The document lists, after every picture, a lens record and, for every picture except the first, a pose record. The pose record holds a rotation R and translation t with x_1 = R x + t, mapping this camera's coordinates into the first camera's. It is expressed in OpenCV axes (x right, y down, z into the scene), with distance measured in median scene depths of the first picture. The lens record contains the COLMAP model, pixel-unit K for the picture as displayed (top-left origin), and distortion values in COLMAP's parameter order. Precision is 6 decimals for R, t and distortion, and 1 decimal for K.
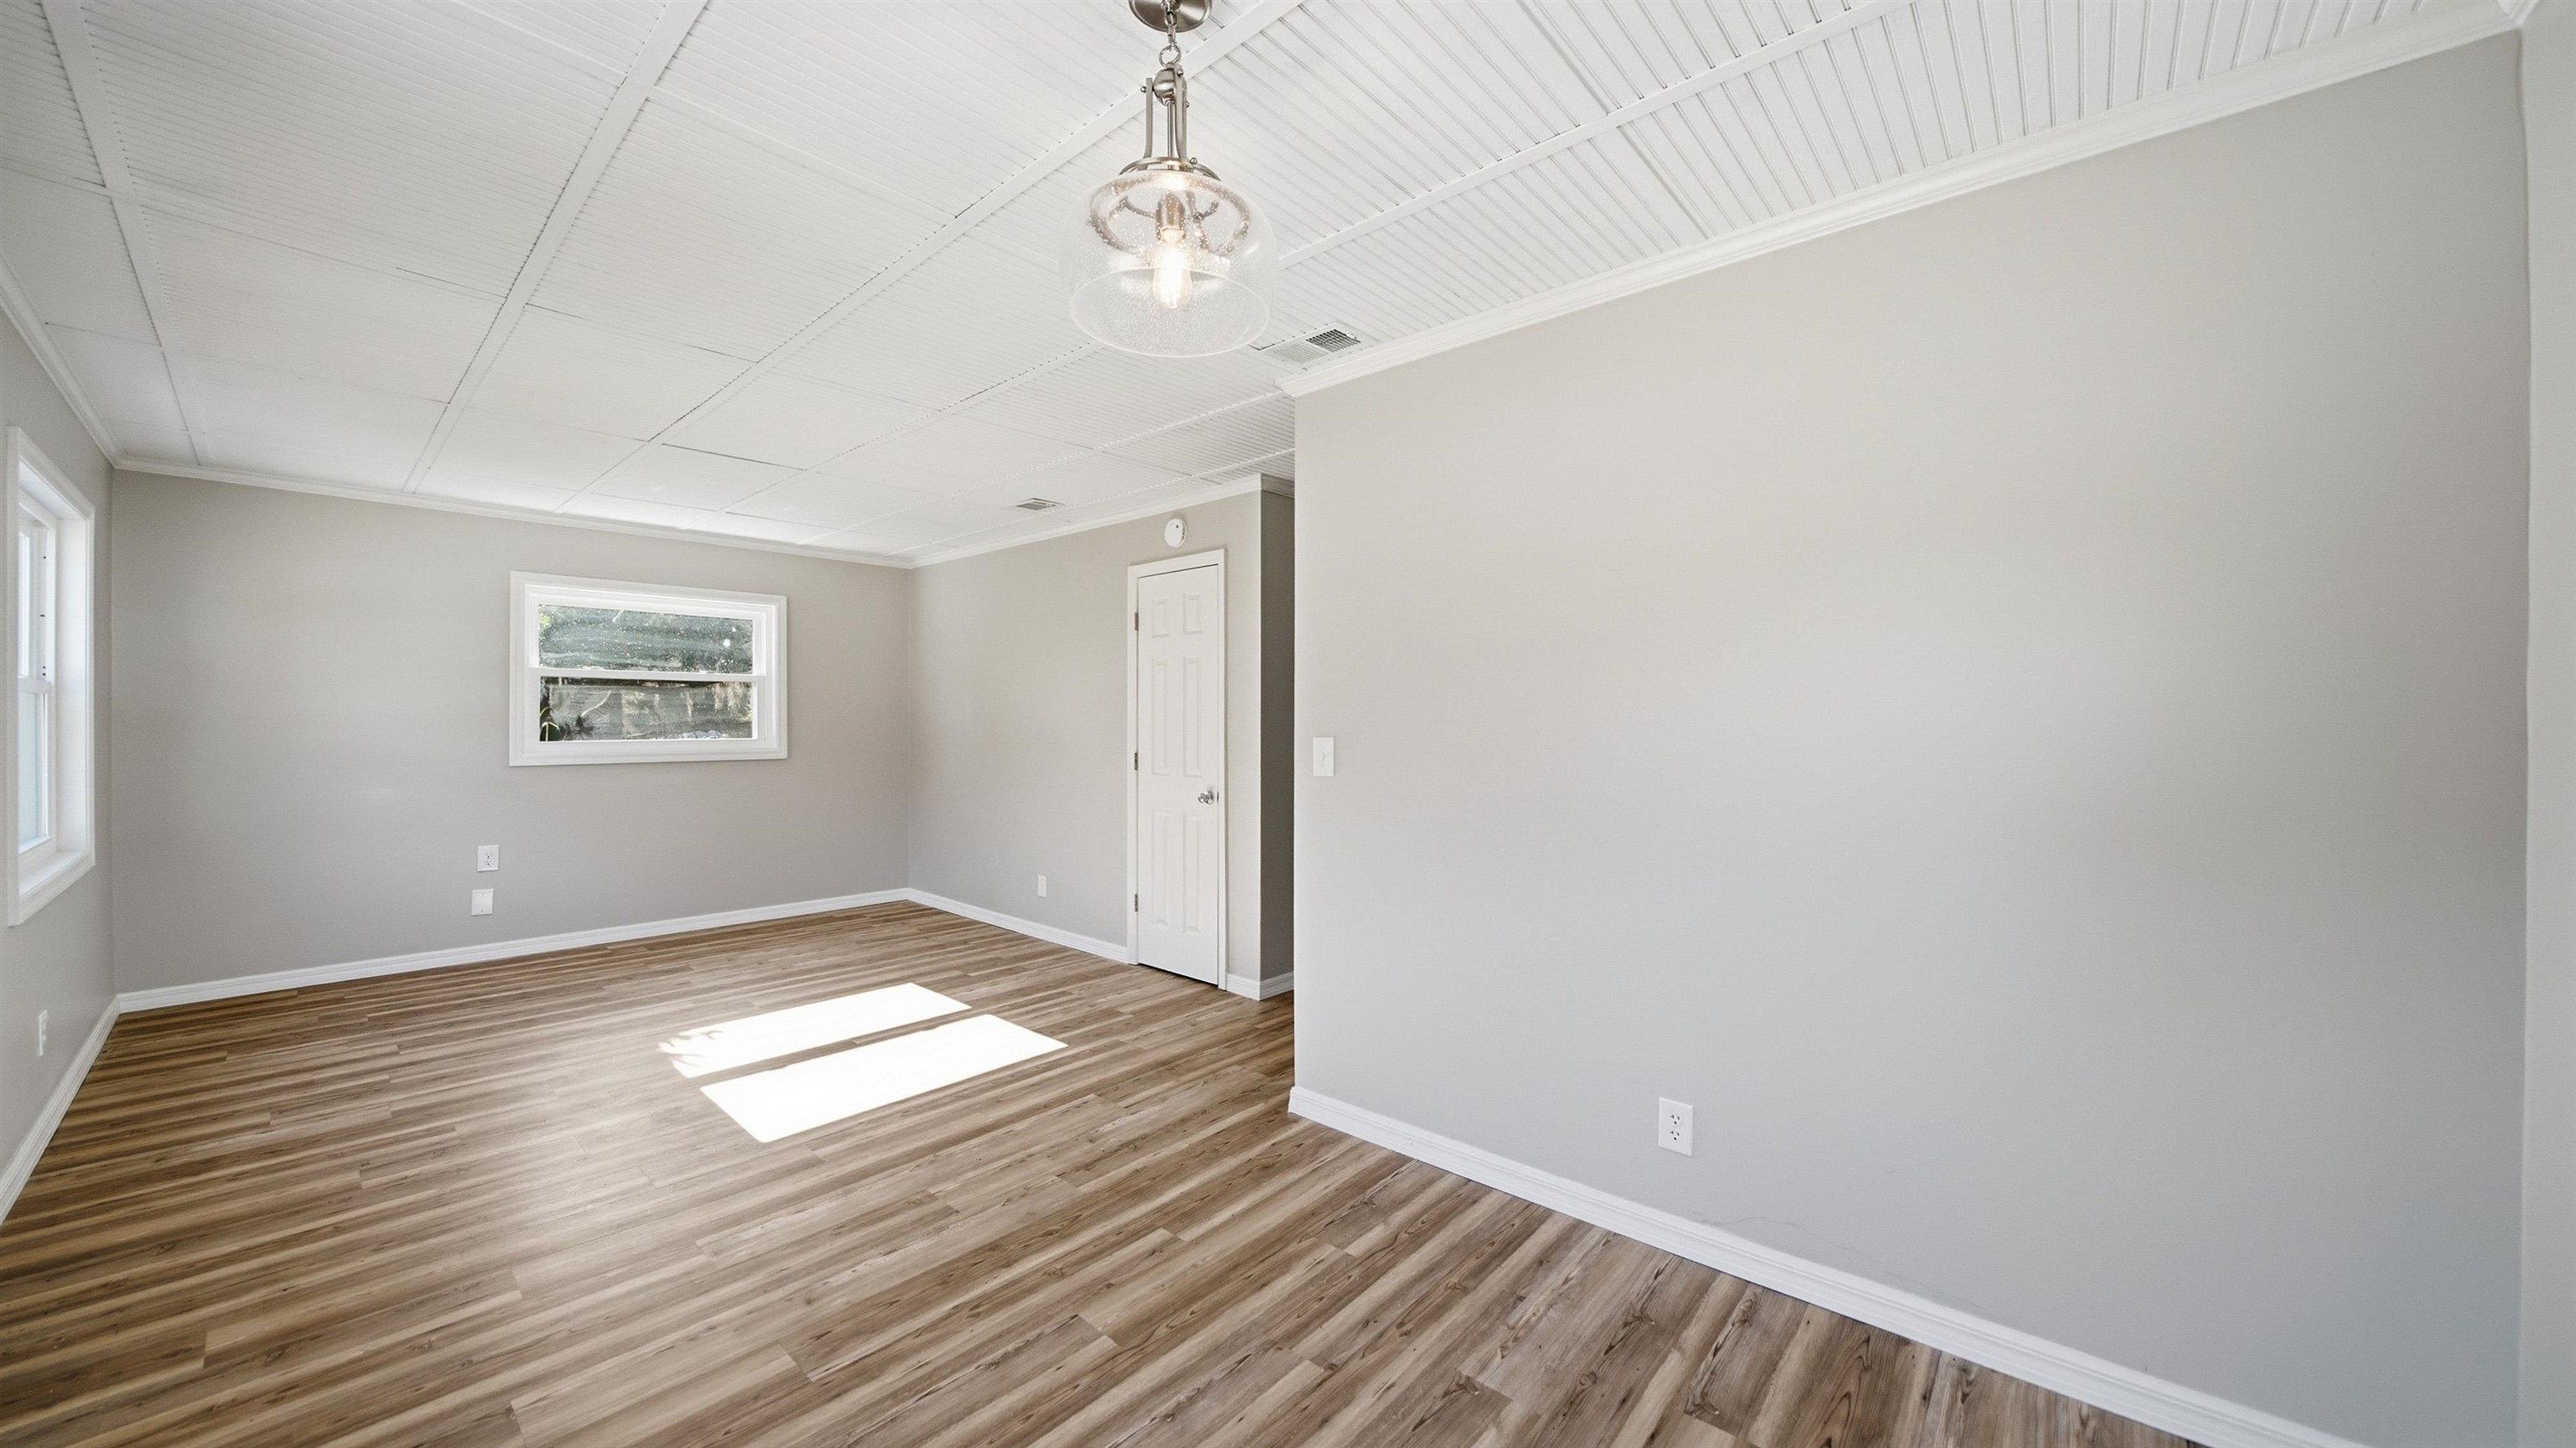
lens RADIAL K [[926.9, 0, 1281.6], [0, 926.9, 730.4], [0, 0, 1]] dist [-0.023468, 0.000433]
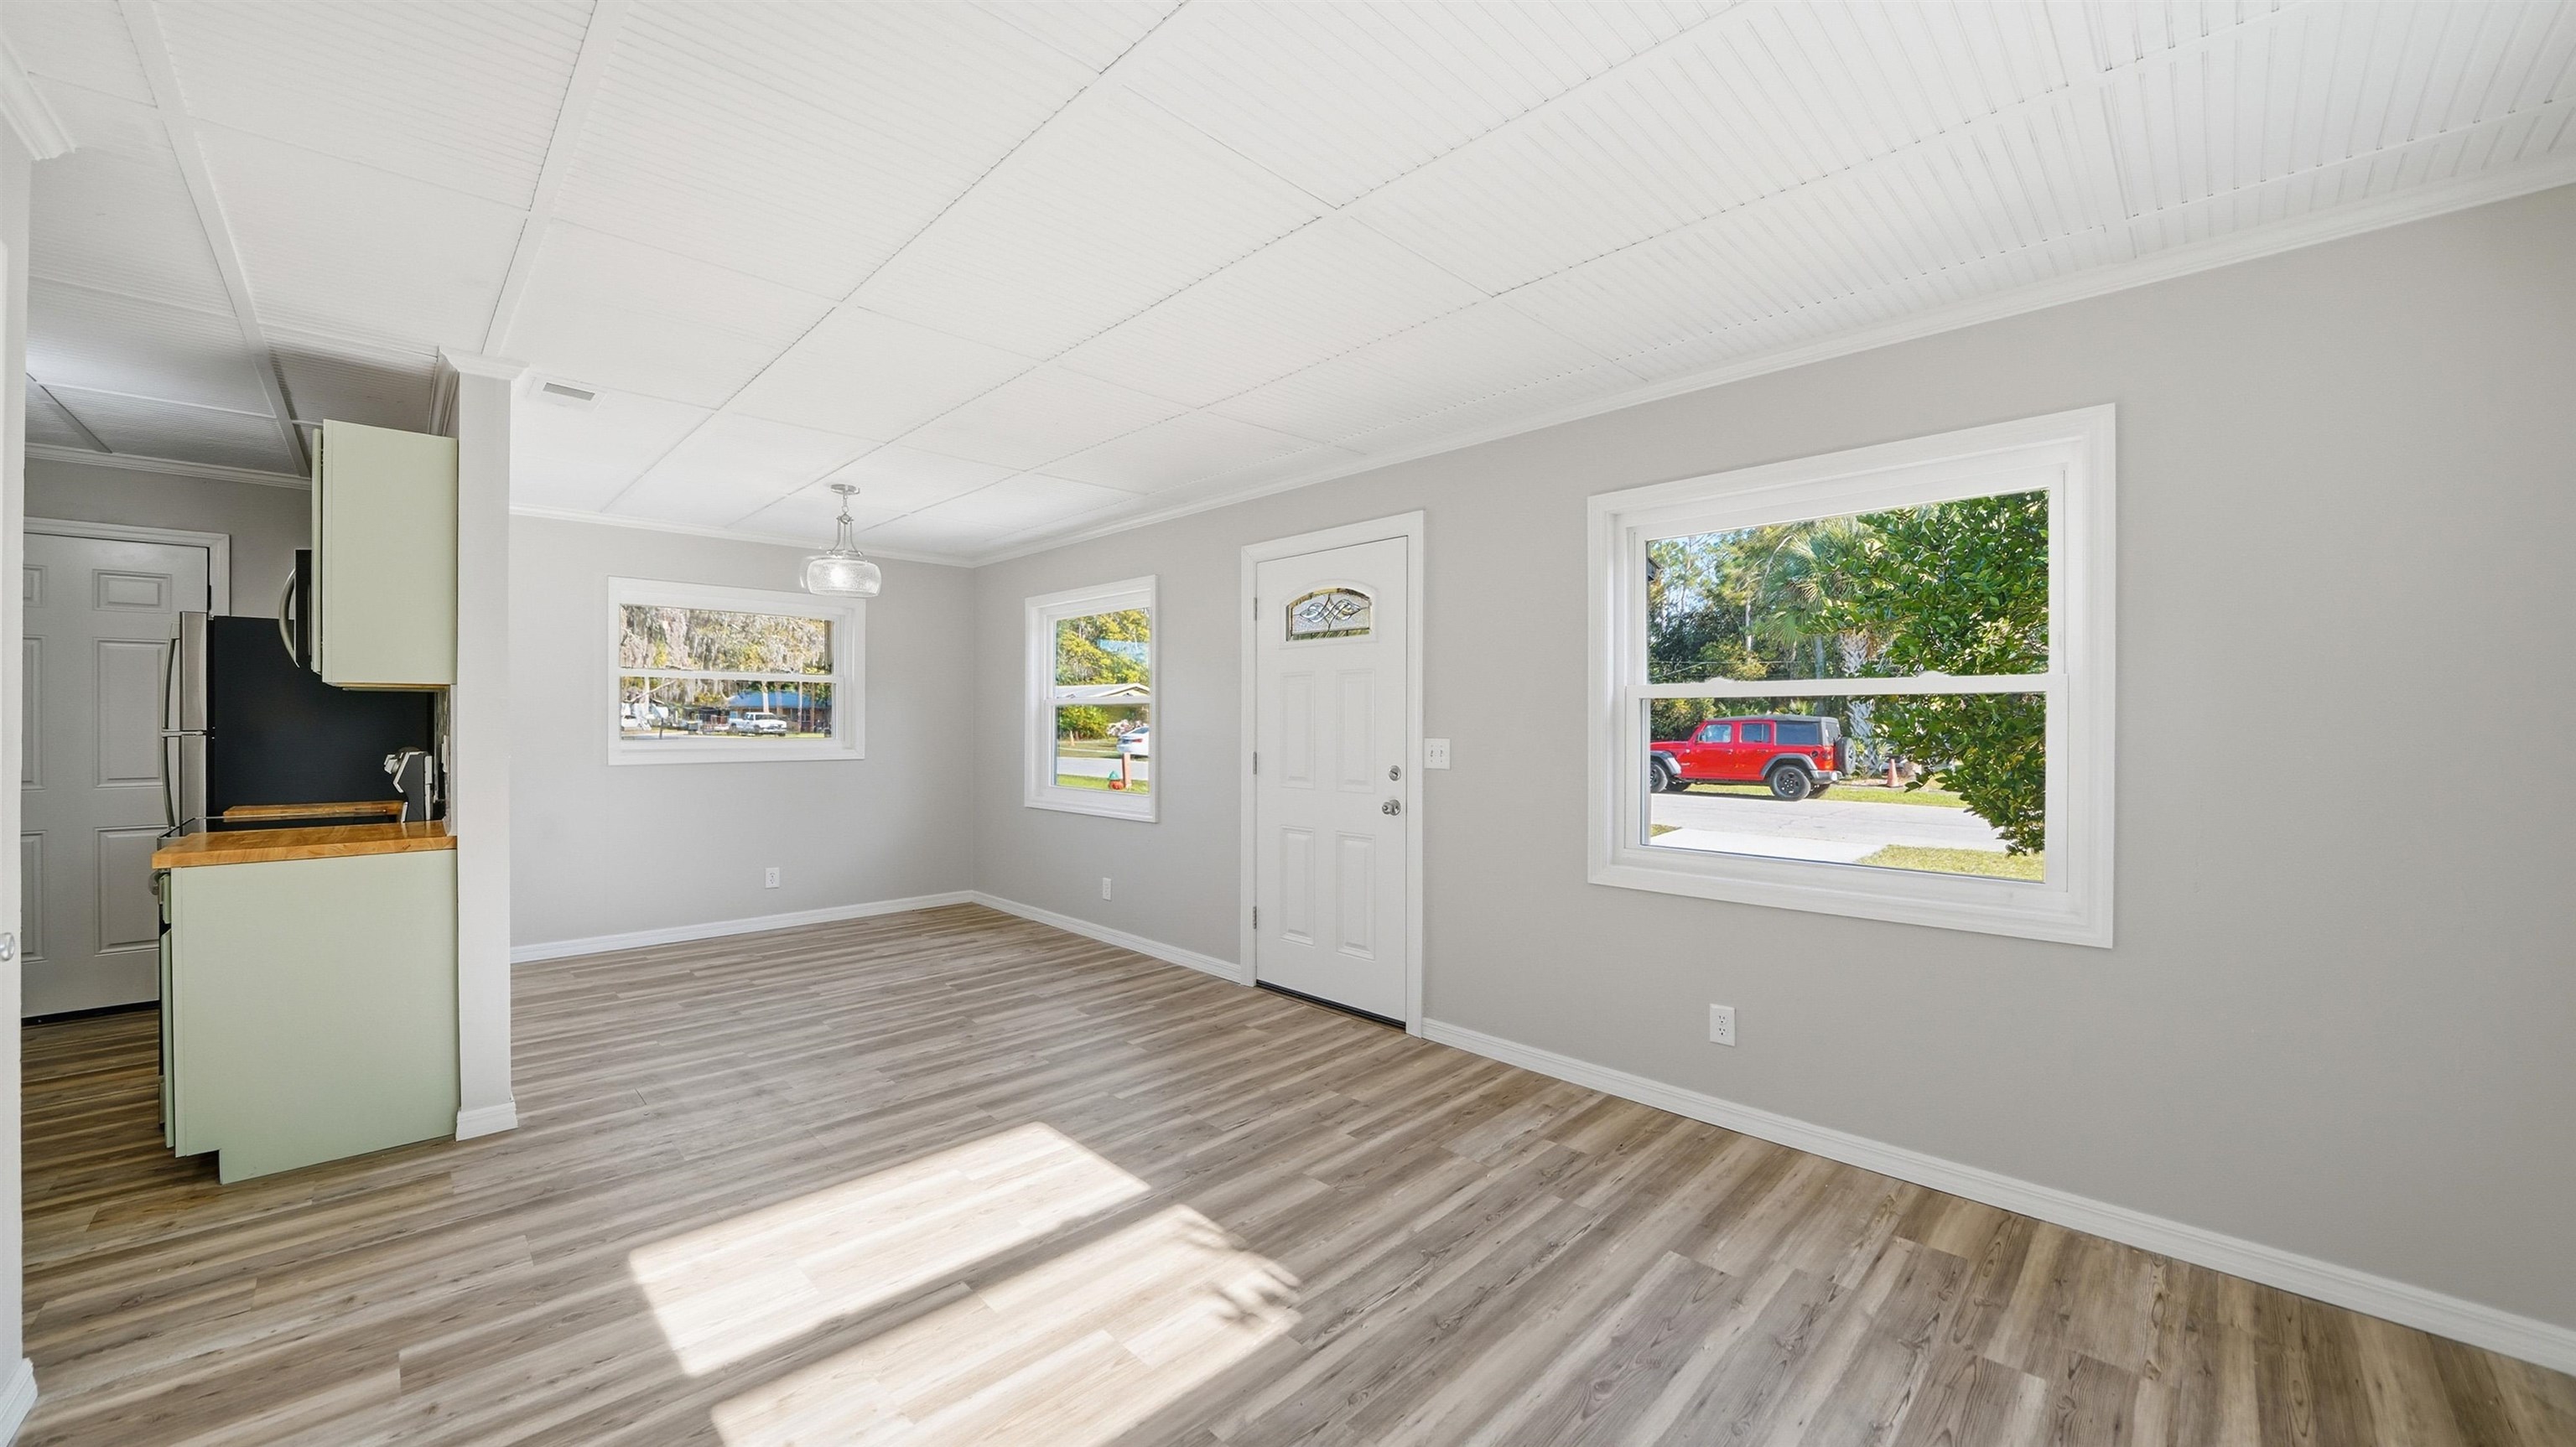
lens RADIAL K [[926.9, 0, 1281.8], [0, 926.9, 701.4], [0, 0, 1]] dist [-0.023468, 0.000433]
pose [[-0.998468, -0.009071, 0.054585, -0.952997], [-0.009640, 0.999902, -0.010178, -0.031636], [-0.054487, -0.010689, -0.998457, 2.173163]]
